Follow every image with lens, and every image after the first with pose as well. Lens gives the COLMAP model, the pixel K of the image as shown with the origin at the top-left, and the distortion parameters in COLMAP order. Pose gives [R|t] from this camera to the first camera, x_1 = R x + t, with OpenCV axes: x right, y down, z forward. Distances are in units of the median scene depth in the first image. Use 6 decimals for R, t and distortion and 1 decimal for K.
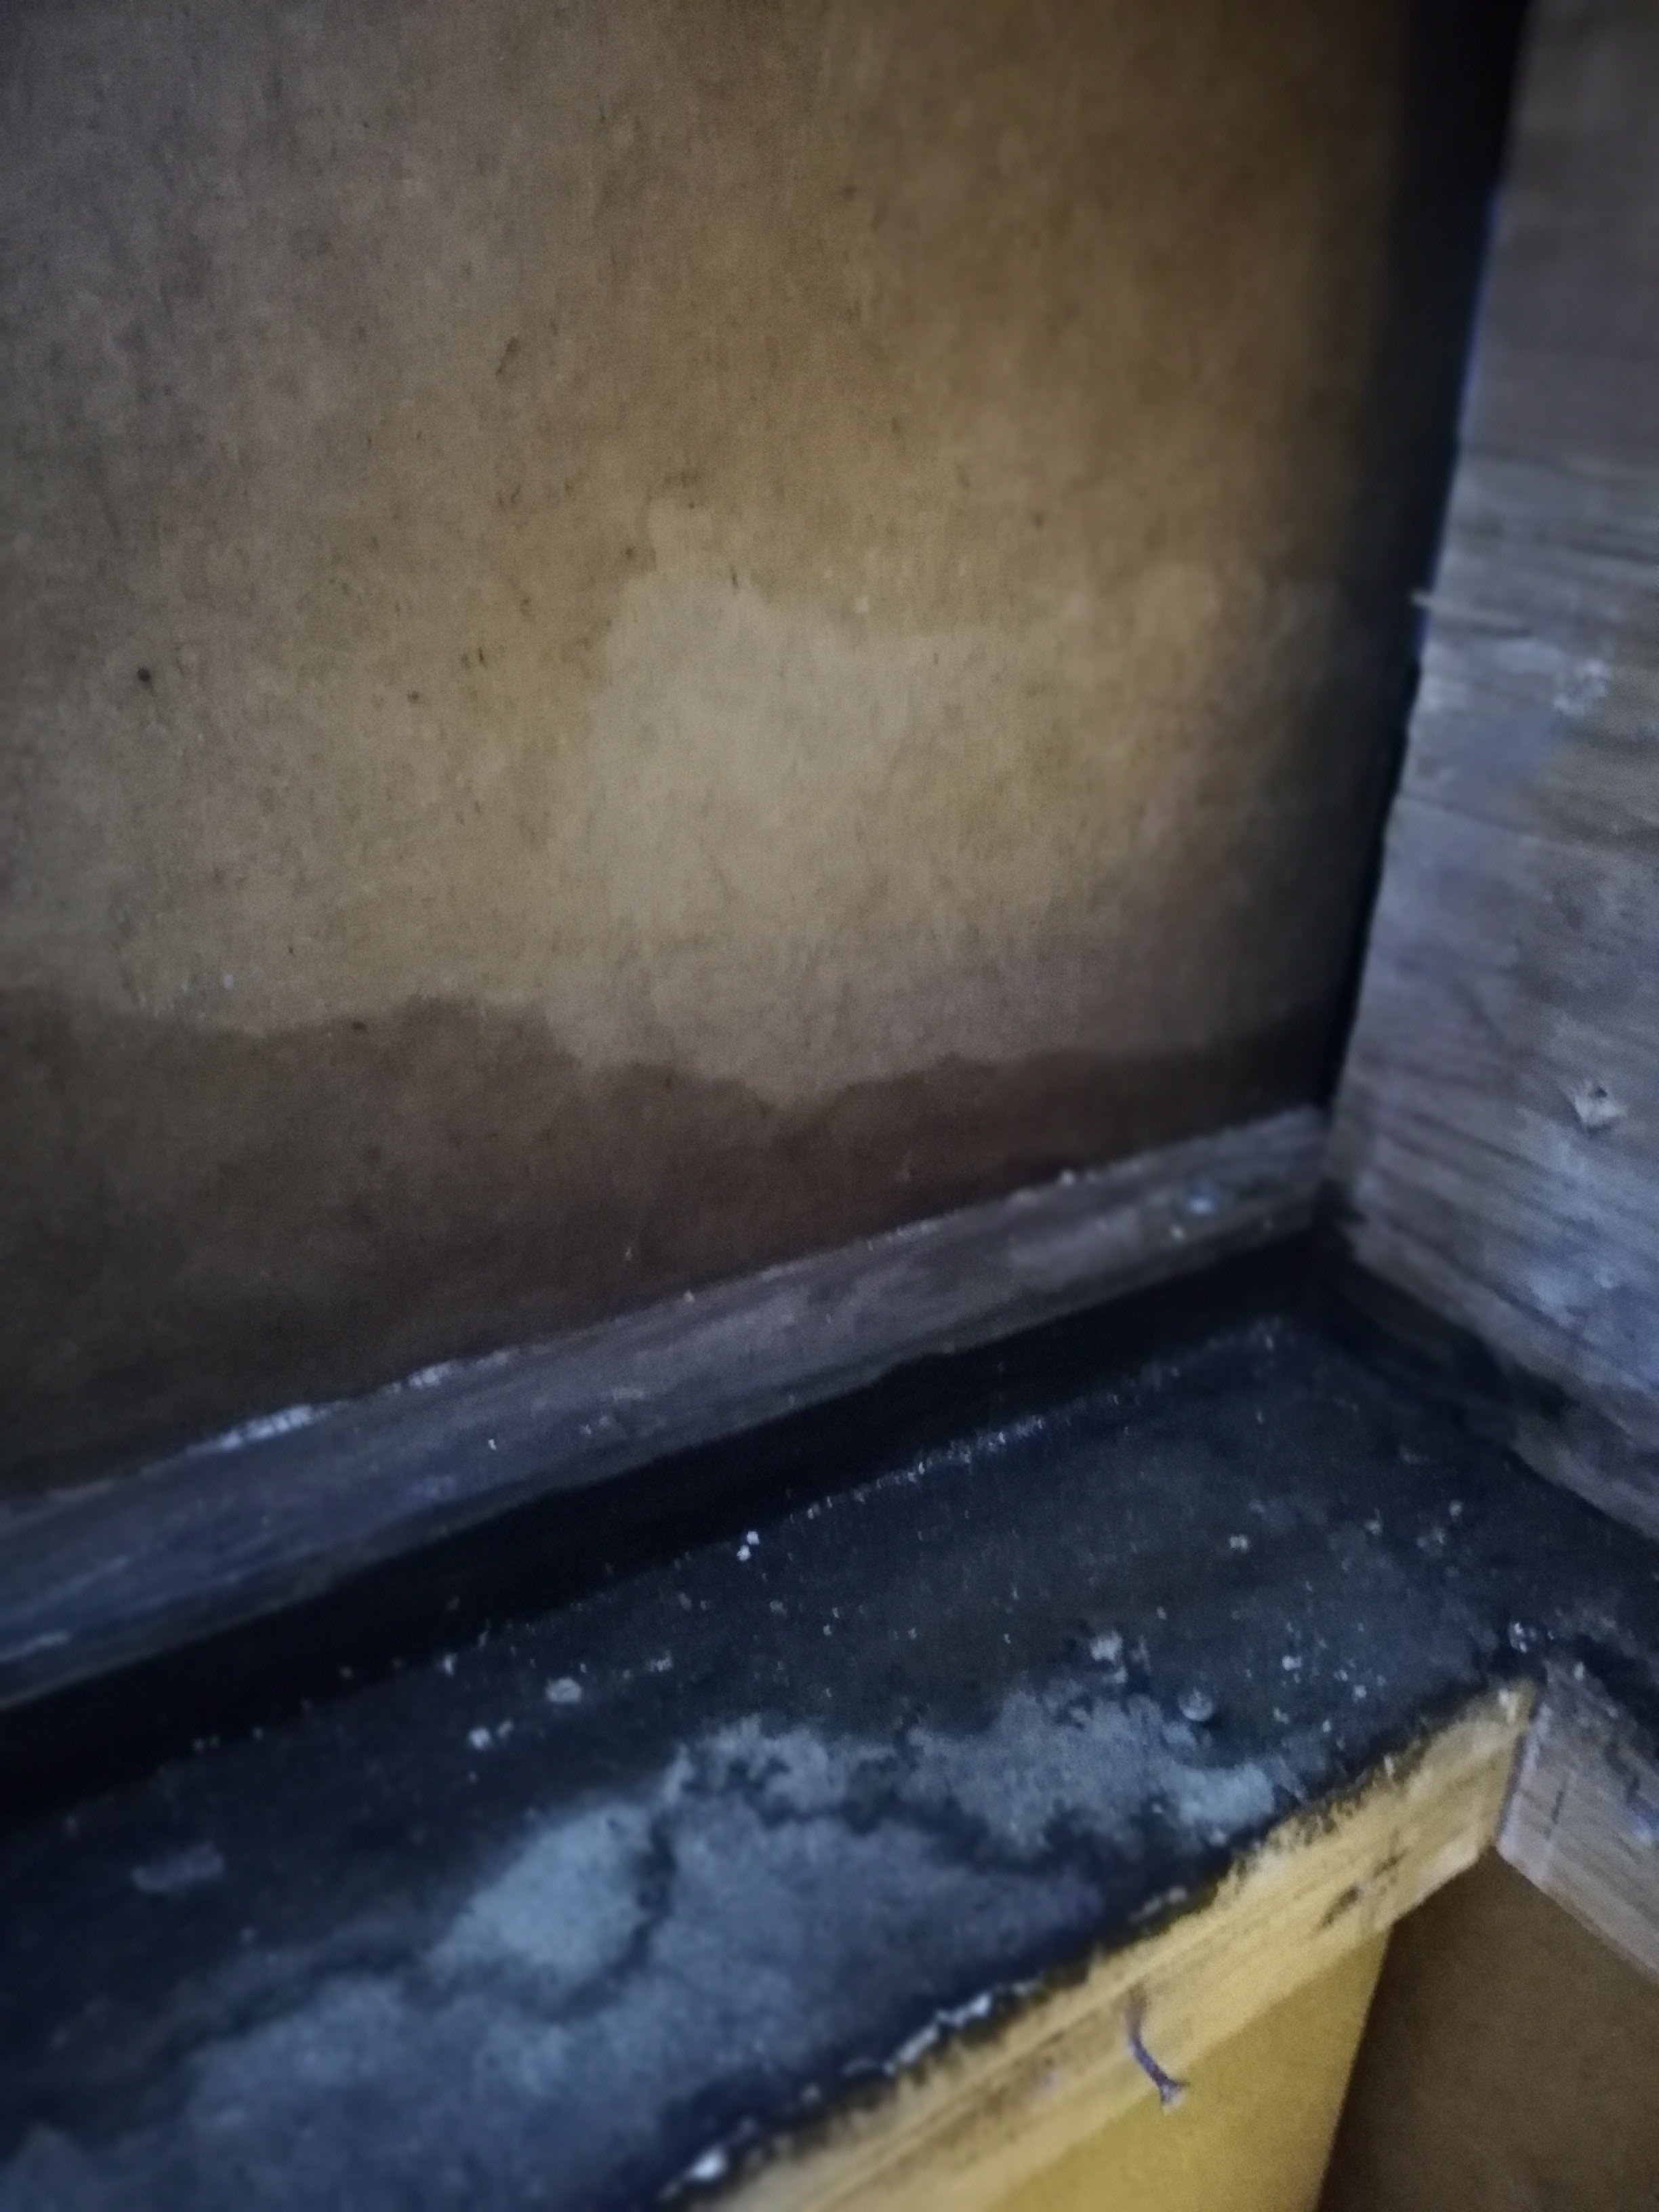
lens RADIAL K [[1761.1, 0, 821.4], [0, 1761.1, 1009.5], [0, 0, 1]] dist [0.083763, -0.149025]
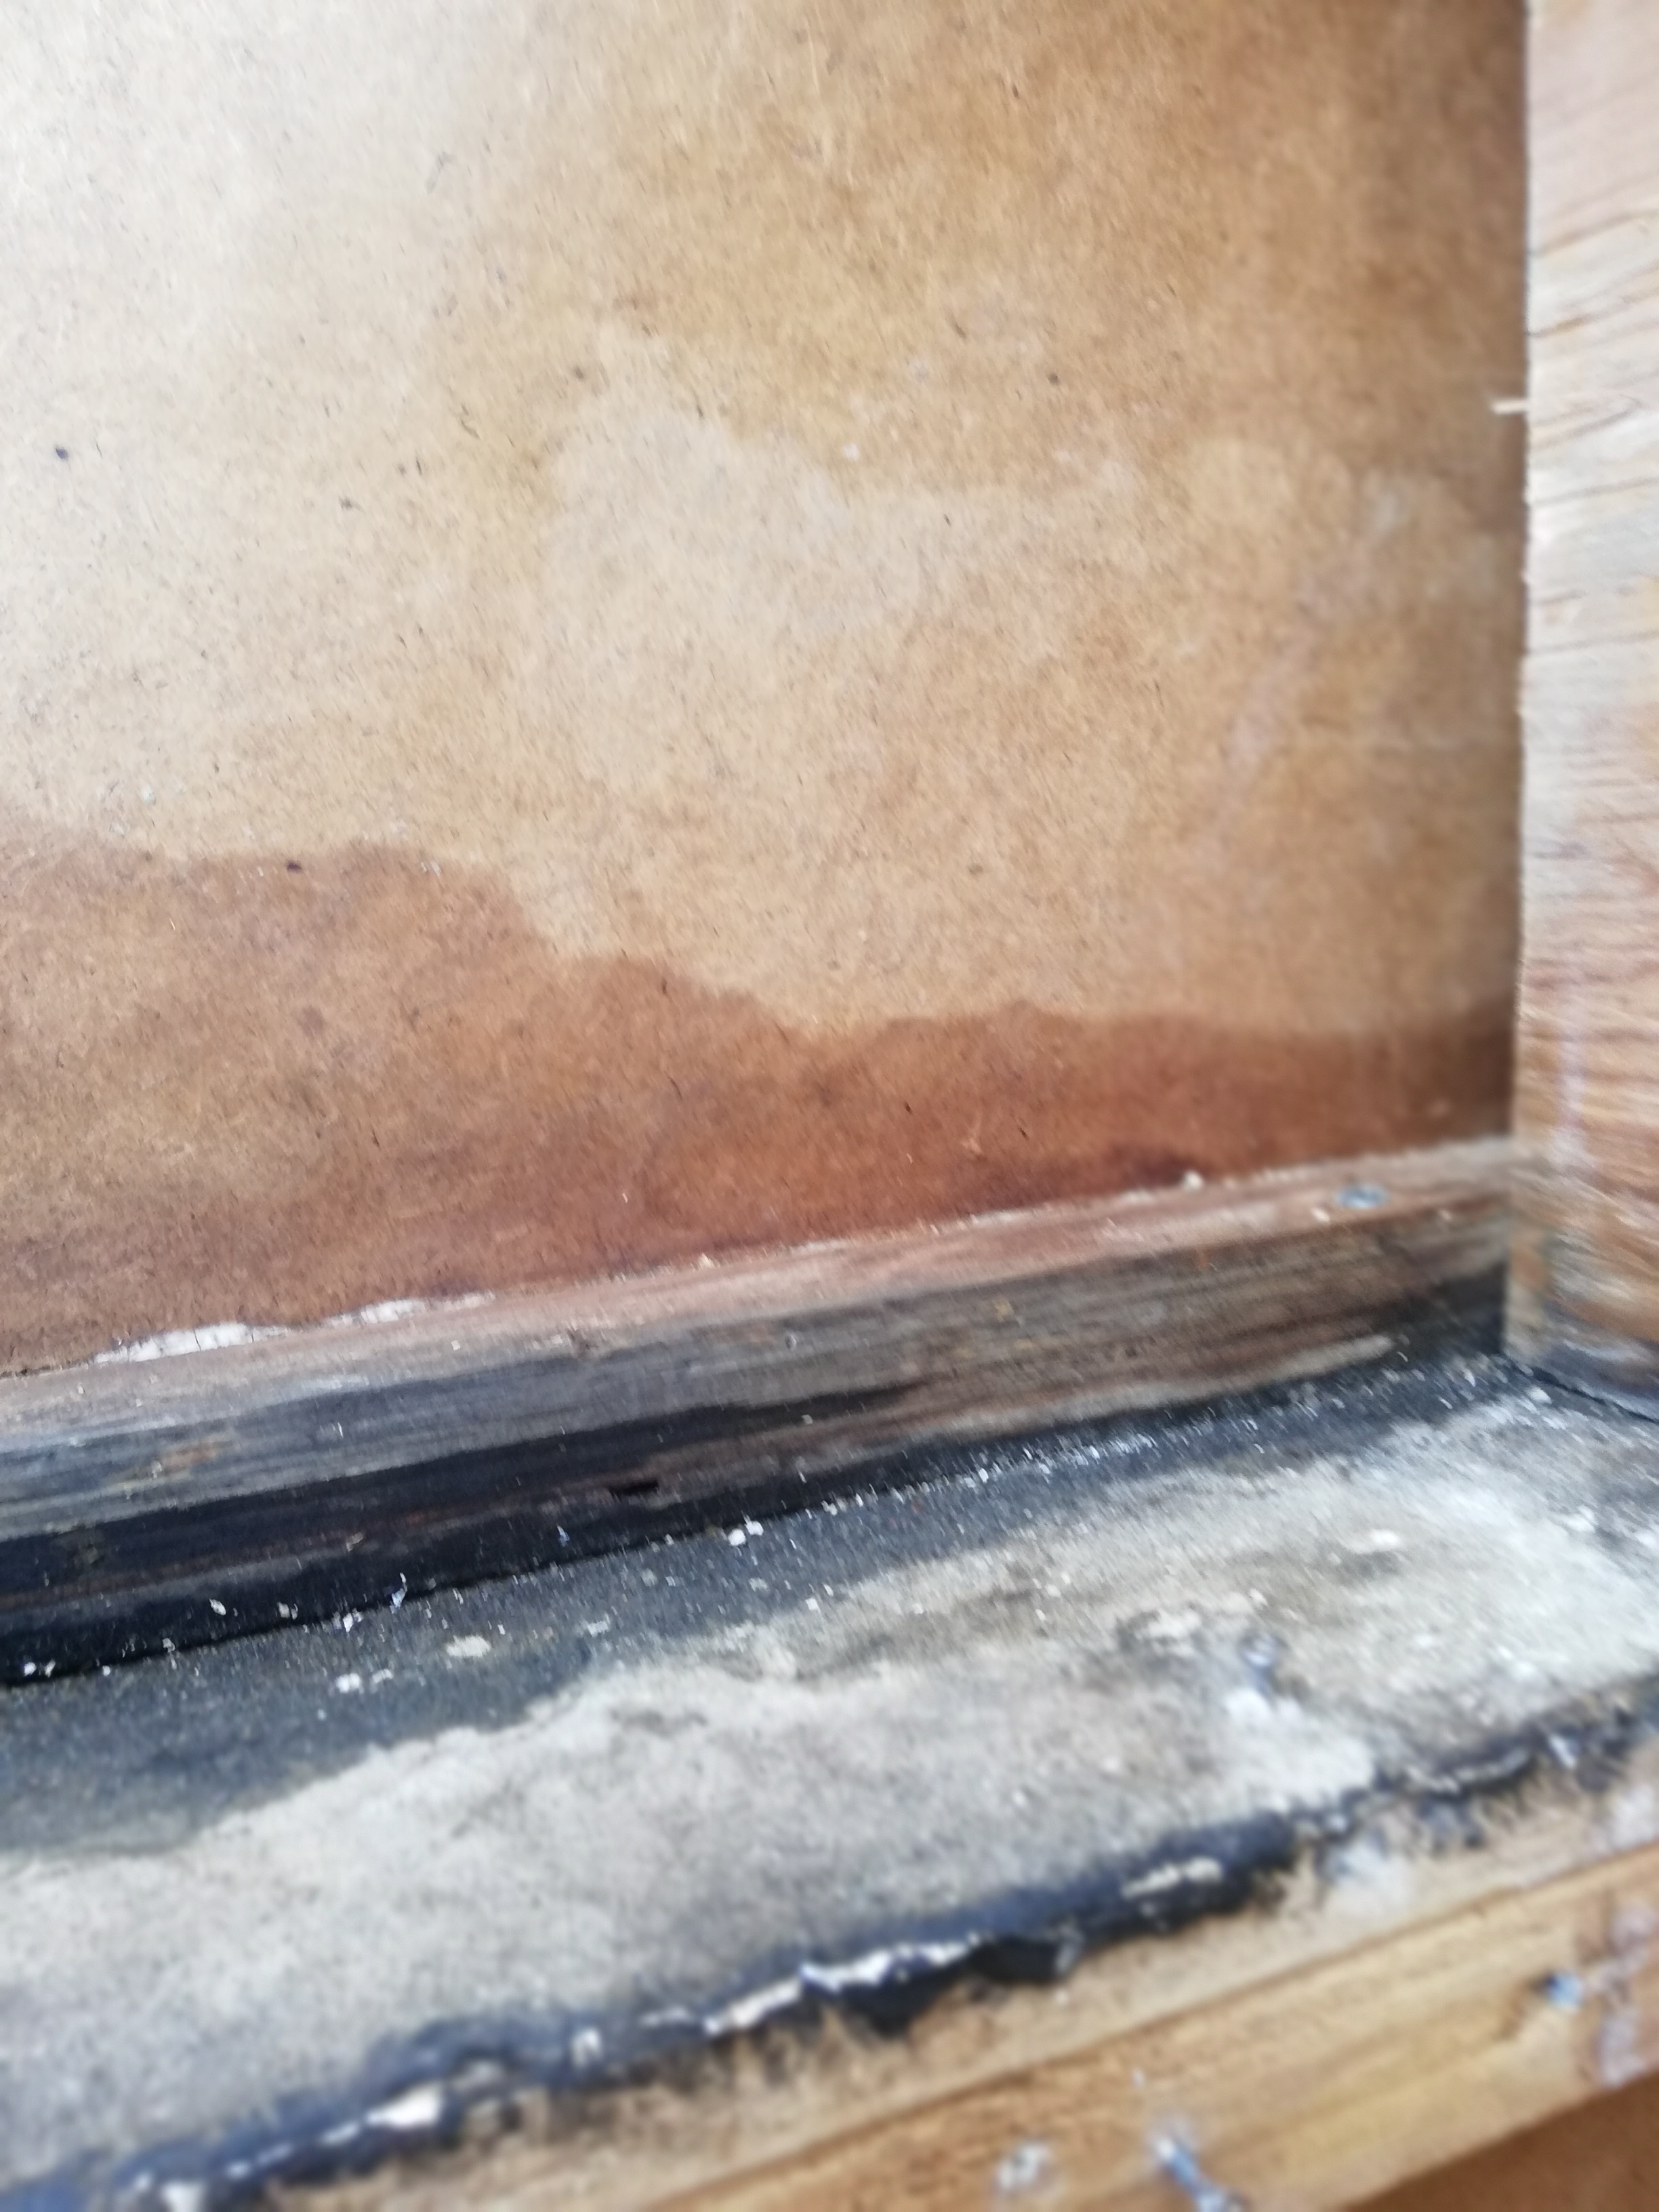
lens RADIAL K [[1705.8, 0, 881.2], [0, 1705.8, 1115.4], [0, 0, 1]] dist [0.088548, -0.139391]
pose [[0.972461, -0.061710, -0.224748, 0.215009], [-0.007501, 0.955524, -0.294818, 0.365874], [0.232945, 0.288385, 0.928747, 0.244231]]
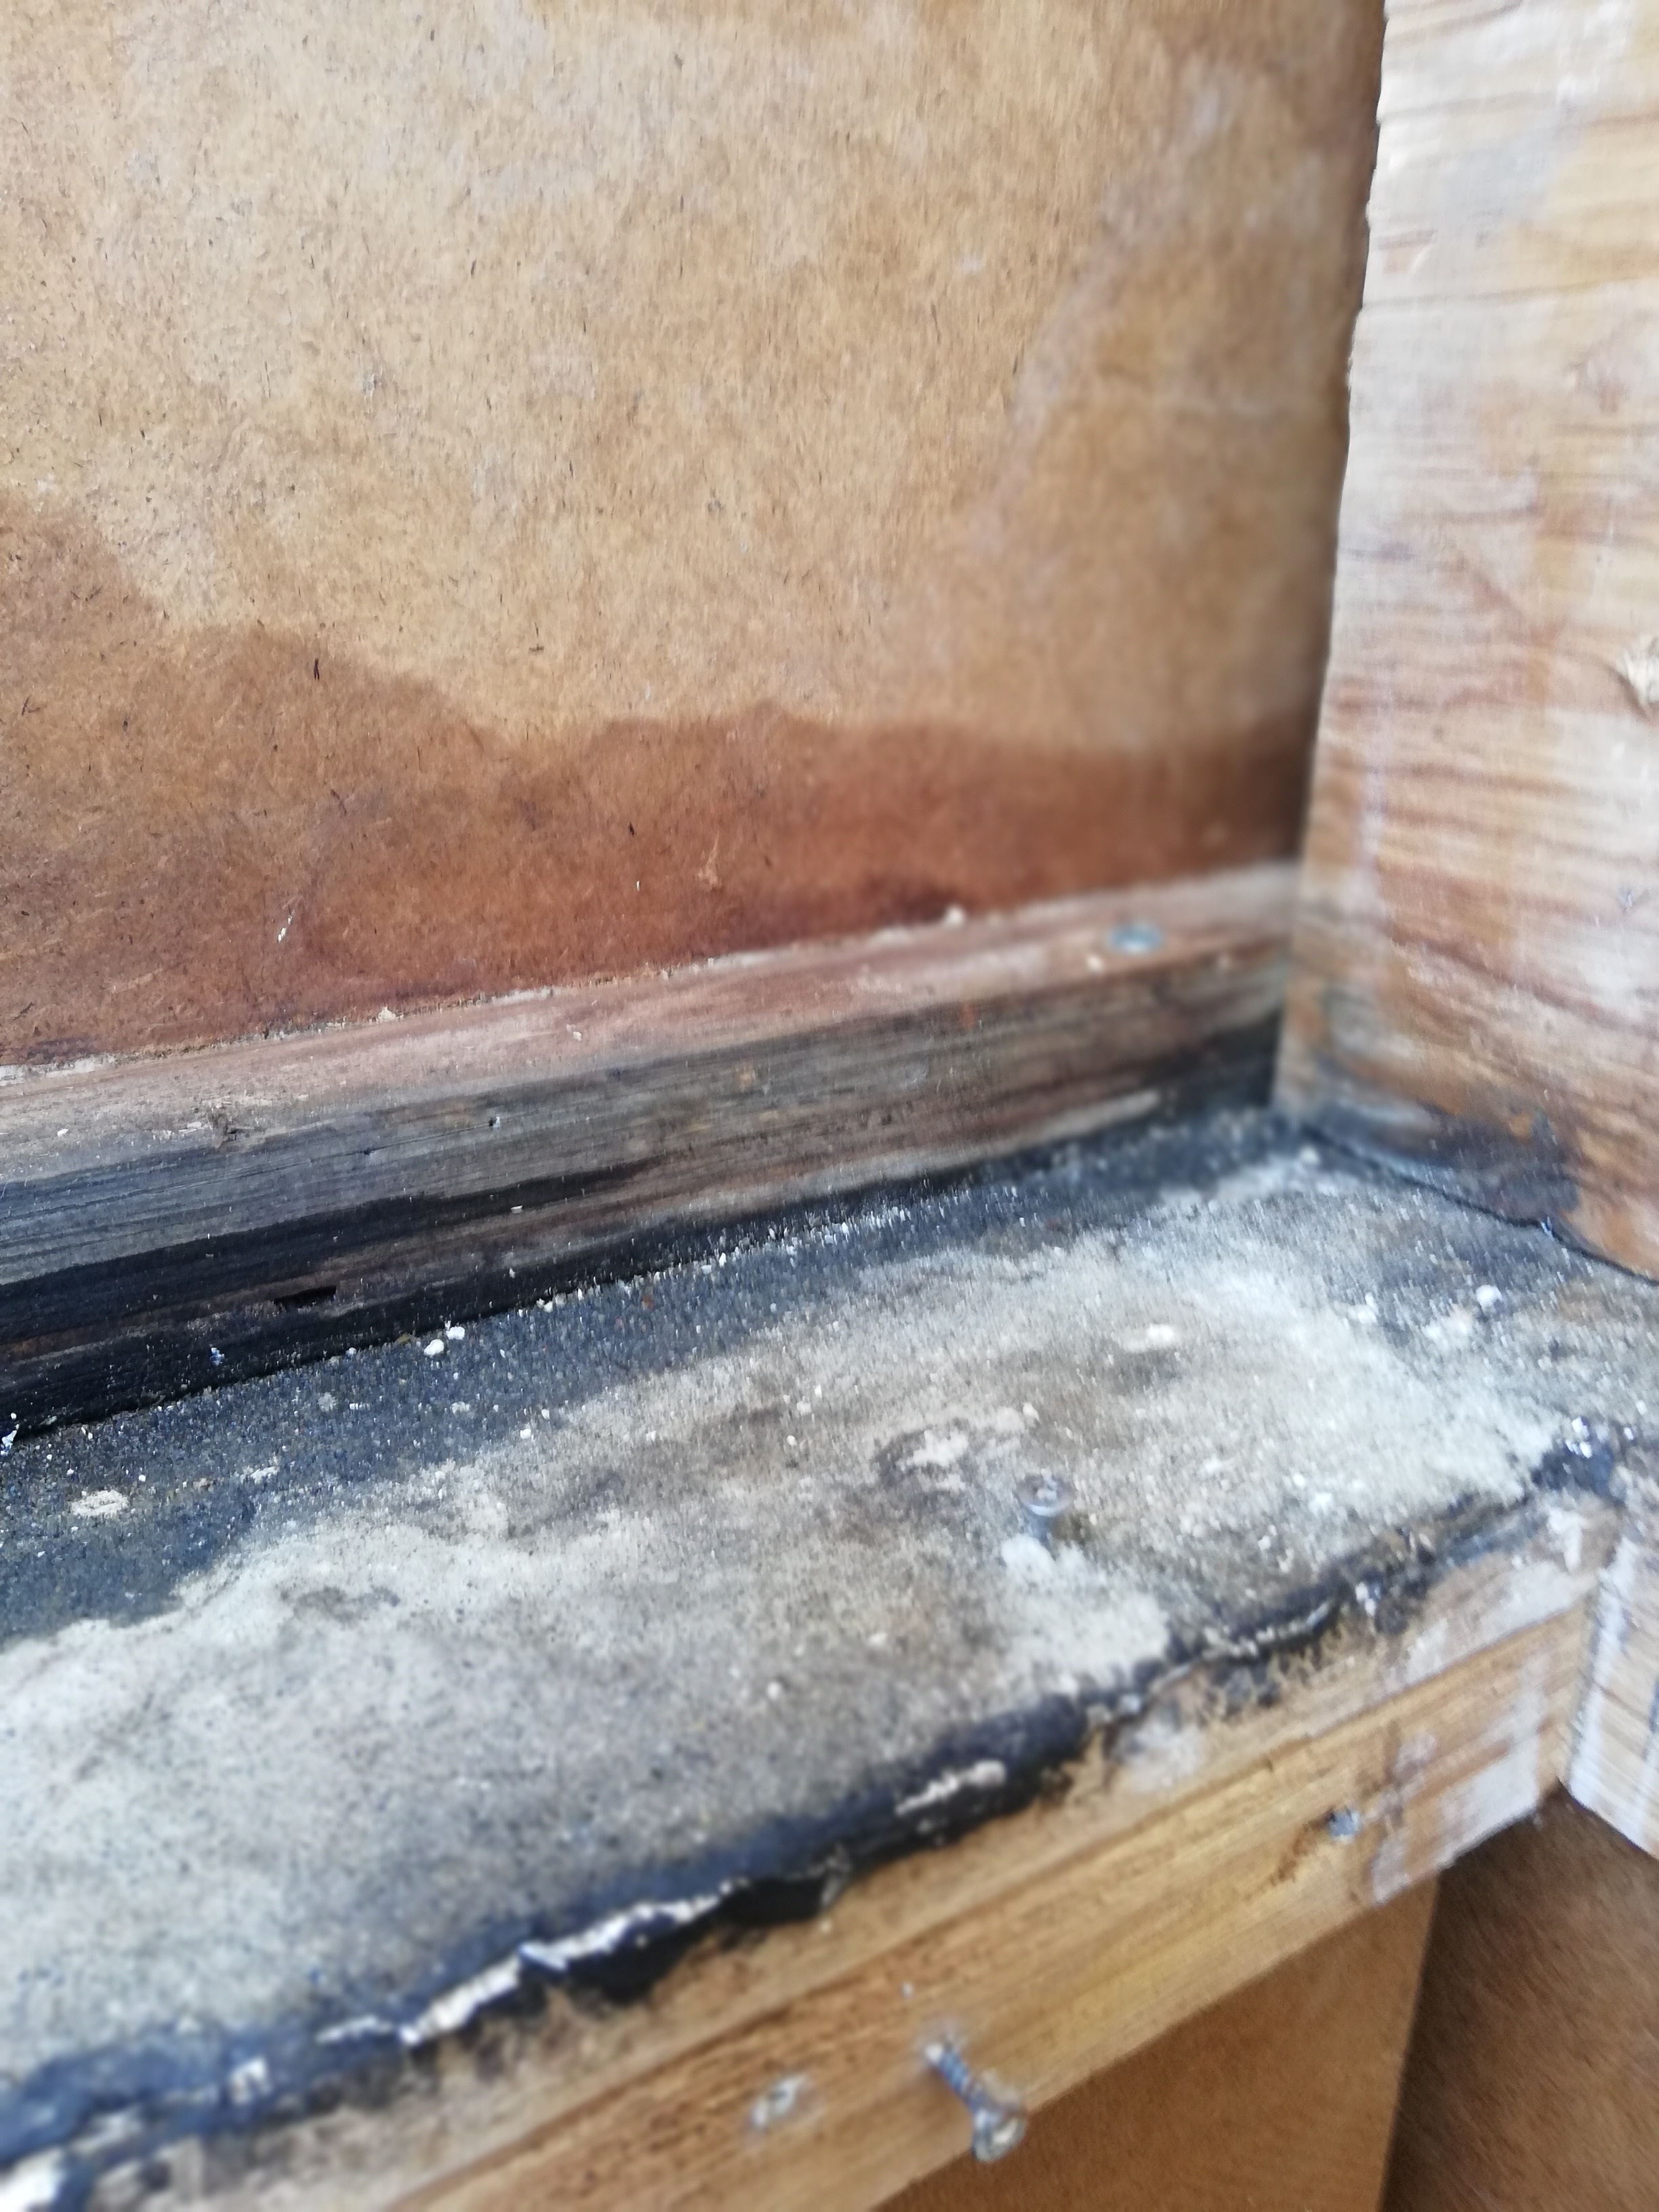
lens RADIAL K [[1634.0, 0, 889.9], [0, 1634.0, 1119.2], [0, 0, 1]] dist [0.060488, -0.112725]
pose [[0.998200, -0.022939, -0.055416, 0.177430], [0.018225, 0.996290, -0.084111, 0.285446], [0.057139, 0.082950, 0.994914, 0.380227]]
